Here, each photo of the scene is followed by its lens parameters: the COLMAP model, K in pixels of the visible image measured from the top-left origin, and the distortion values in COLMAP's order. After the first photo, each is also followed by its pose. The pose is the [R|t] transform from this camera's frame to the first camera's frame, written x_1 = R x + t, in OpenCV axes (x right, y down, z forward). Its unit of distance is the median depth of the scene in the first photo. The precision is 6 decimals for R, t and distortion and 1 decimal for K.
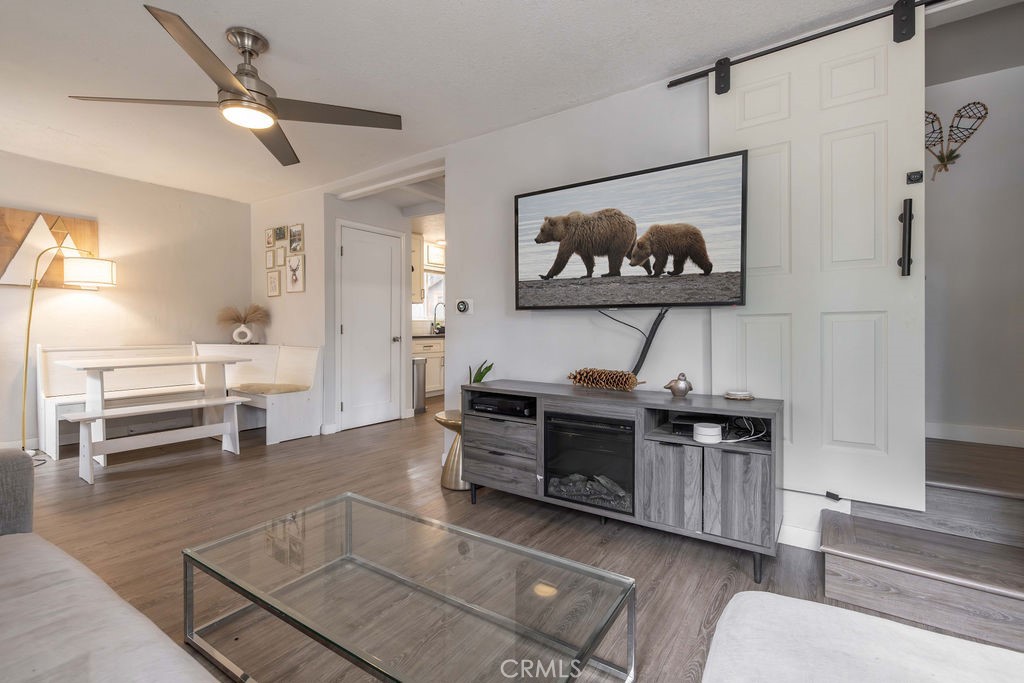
lens RADIAL K [[427.5, 0, 512.6], [0, 427.5, 338.7], [0, 0, 1]] dist [0.004520, -0.000001]
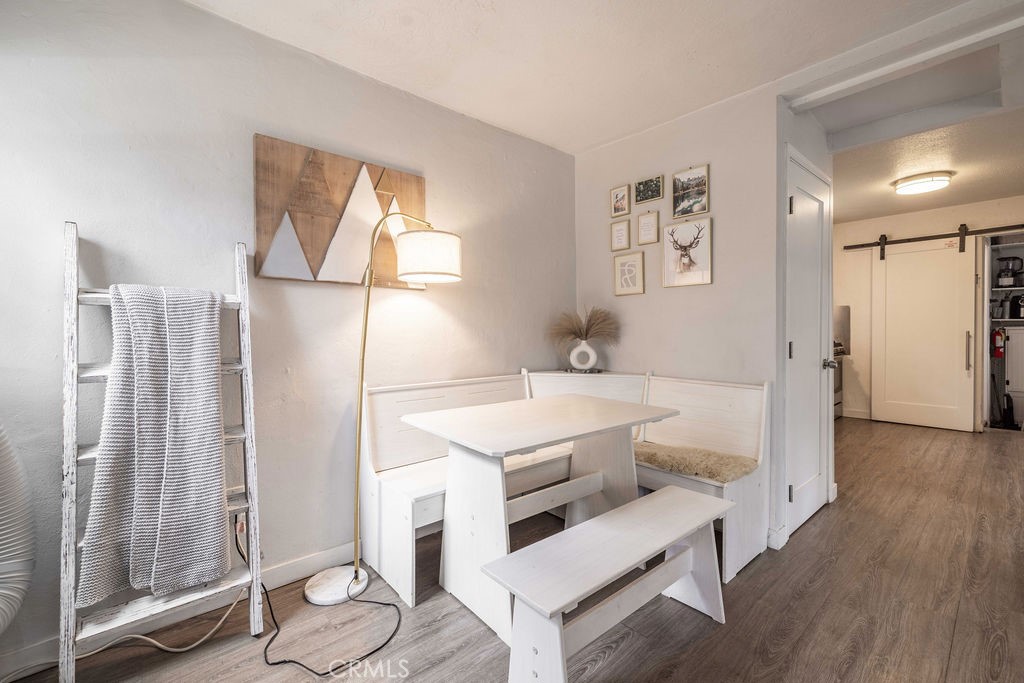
lens RADIAL K [[427.5, 0, 511.3], [0, 427.5, 336.4], [0, 0, 1]] dist [0.004520, -0.000001]
pose [[0.965217, -0.007535, -0.261341, -0.587171], [0.003411, 0.999862, -0.016228, -0.030391], [0.261428, 0.014772, 0.965110, 0.379114]]
